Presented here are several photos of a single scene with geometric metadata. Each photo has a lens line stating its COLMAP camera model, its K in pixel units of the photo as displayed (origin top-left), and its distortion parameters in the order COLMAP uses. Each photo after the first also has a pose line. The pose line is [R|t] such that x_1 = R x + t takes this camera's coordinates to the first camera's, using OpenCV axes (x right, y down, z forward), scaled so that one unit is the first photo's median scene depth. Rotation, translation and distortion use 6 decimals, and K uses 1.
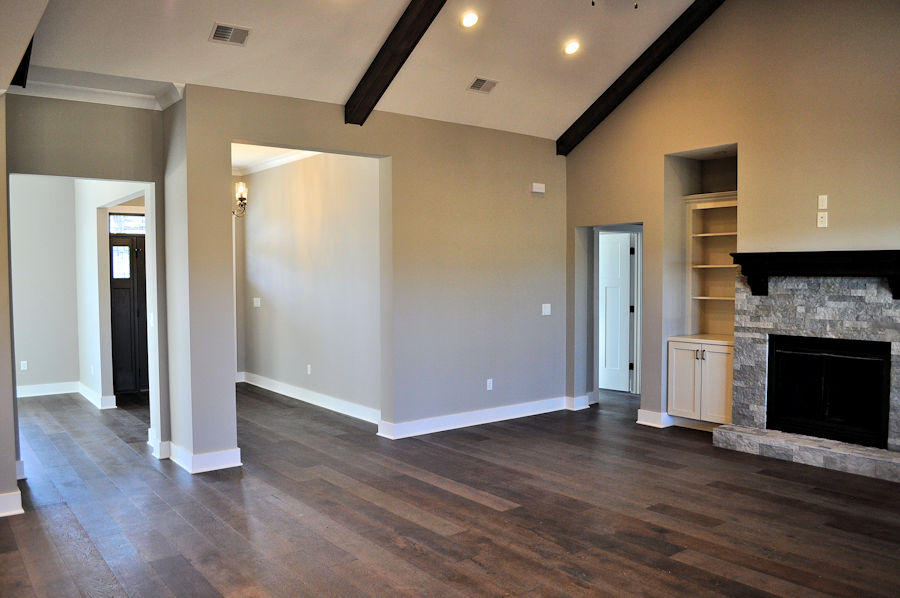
lens RADIAL K [[708.4, 0, 451.5], [0, 708.4, 303.1], [0, 0, 1]] dist [-0.065591, 0.002898]
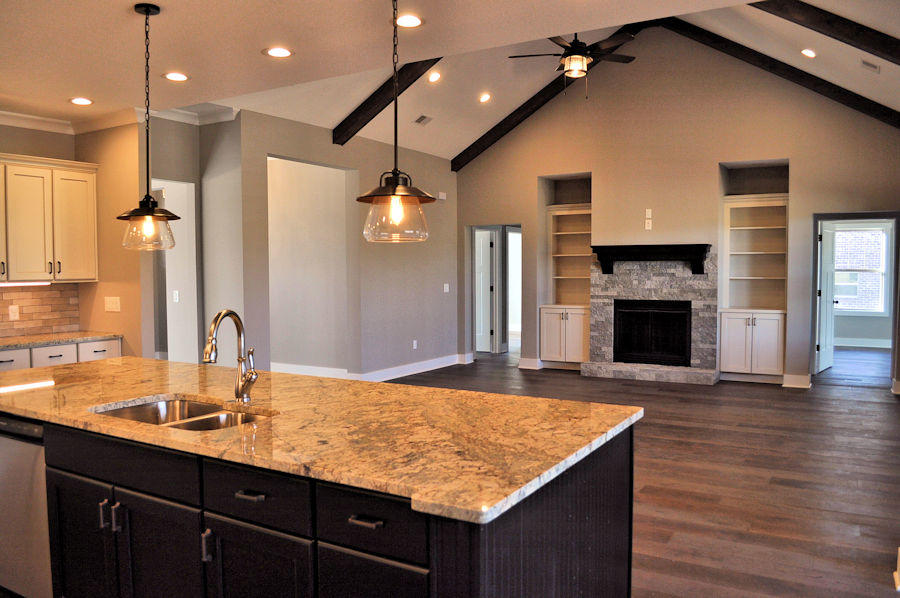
lens RADIAL K [[708.4, 0, 448.6], [0, 708.4, 297.7], [0, 0, 1]] dist [-0.065591, 0.002898]
pose [[0.932106, -0.016340, 0.361817, -0.424056], [0.017304, 0.999850, 0.000575, 0.033045], [-0.361773, 0.005726, 0.932249, -0.290455]]
